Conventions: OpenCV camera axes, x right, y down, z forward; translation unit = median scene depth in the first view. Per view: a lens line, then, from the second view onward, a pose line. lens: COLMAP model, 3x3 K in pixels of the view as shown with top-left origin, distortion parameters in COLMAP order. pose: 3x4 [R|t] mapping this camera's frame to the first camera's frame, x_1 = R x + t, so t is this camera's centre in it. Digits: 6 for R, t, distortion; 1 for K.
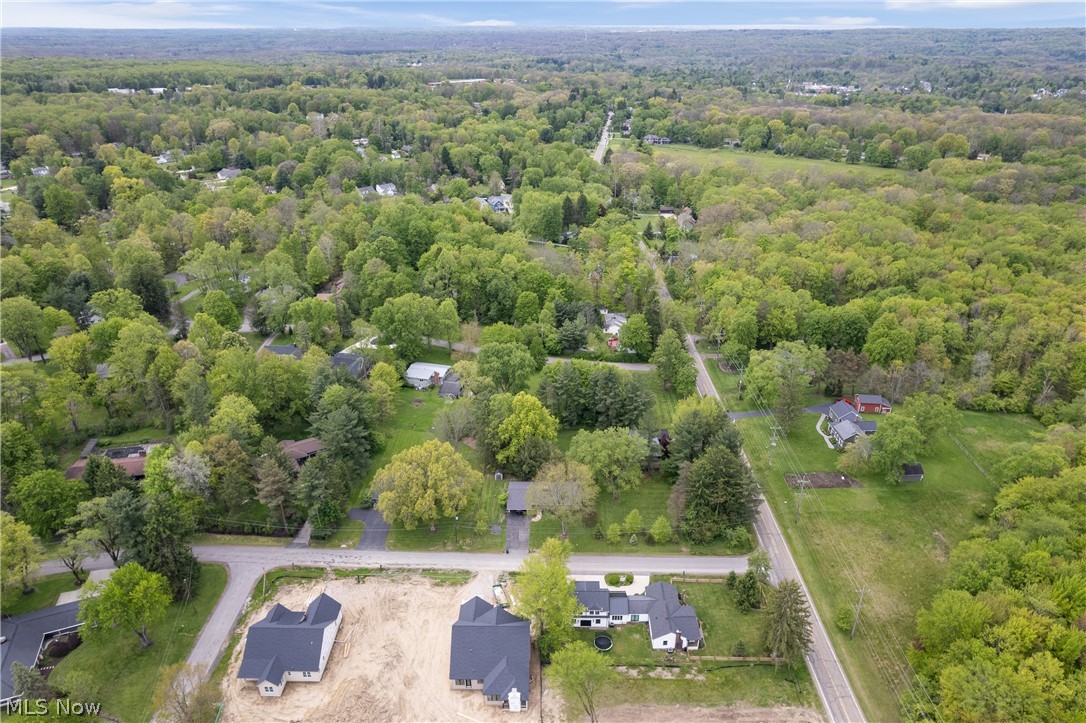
lens RADIAL K [[690.1, 0, 543.0], [0, 690.1, 361.5], [0, 0, 1]] dist [-0.030074, 0.001253]
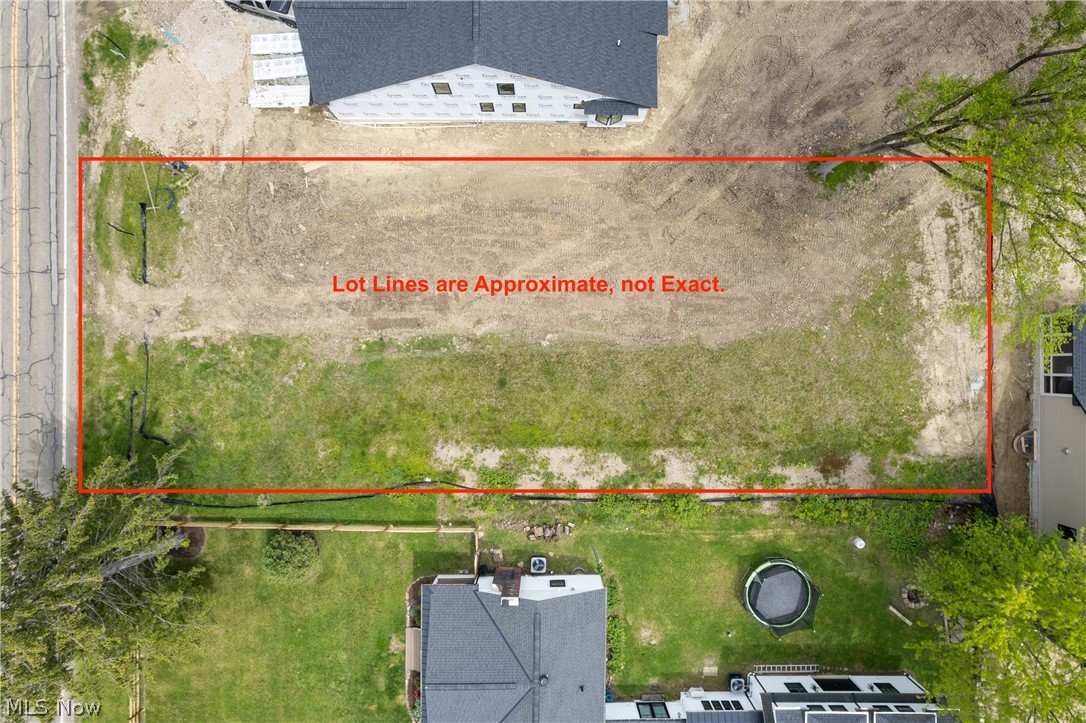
lens RADIAL K [[690.1, 0, 543.0], [0, 690.1, 361.5], [0, 0, 1]] dist [-0.030074, 0.001253]
pose [[-0.999872, 0.015491, 0.003924, 0.181442], [-0.003033, -0.425072, 0.905154, 0.203339], [0.015689, 0.905027, 0.425065, 0.806524]]
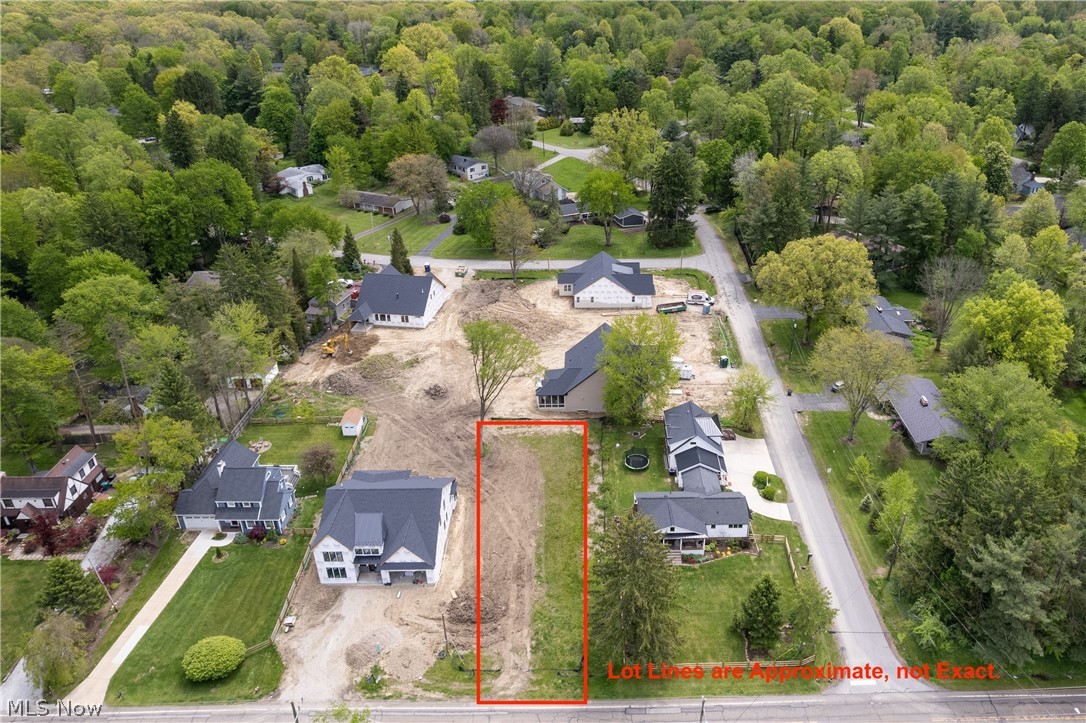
lens RADIAL K [[690.1, 0, 543.0], [0, 690.1, 361.5], [0, 0, 1]] dist [-0.030074, 0.001253]
pose [[-0.023969, 0.512375, -0.858427, 0.676516], [-0.405292, 0.779964, 0.476858, 0.013601], [0.913873, 0.359344, 0.188967, 0.736208]]
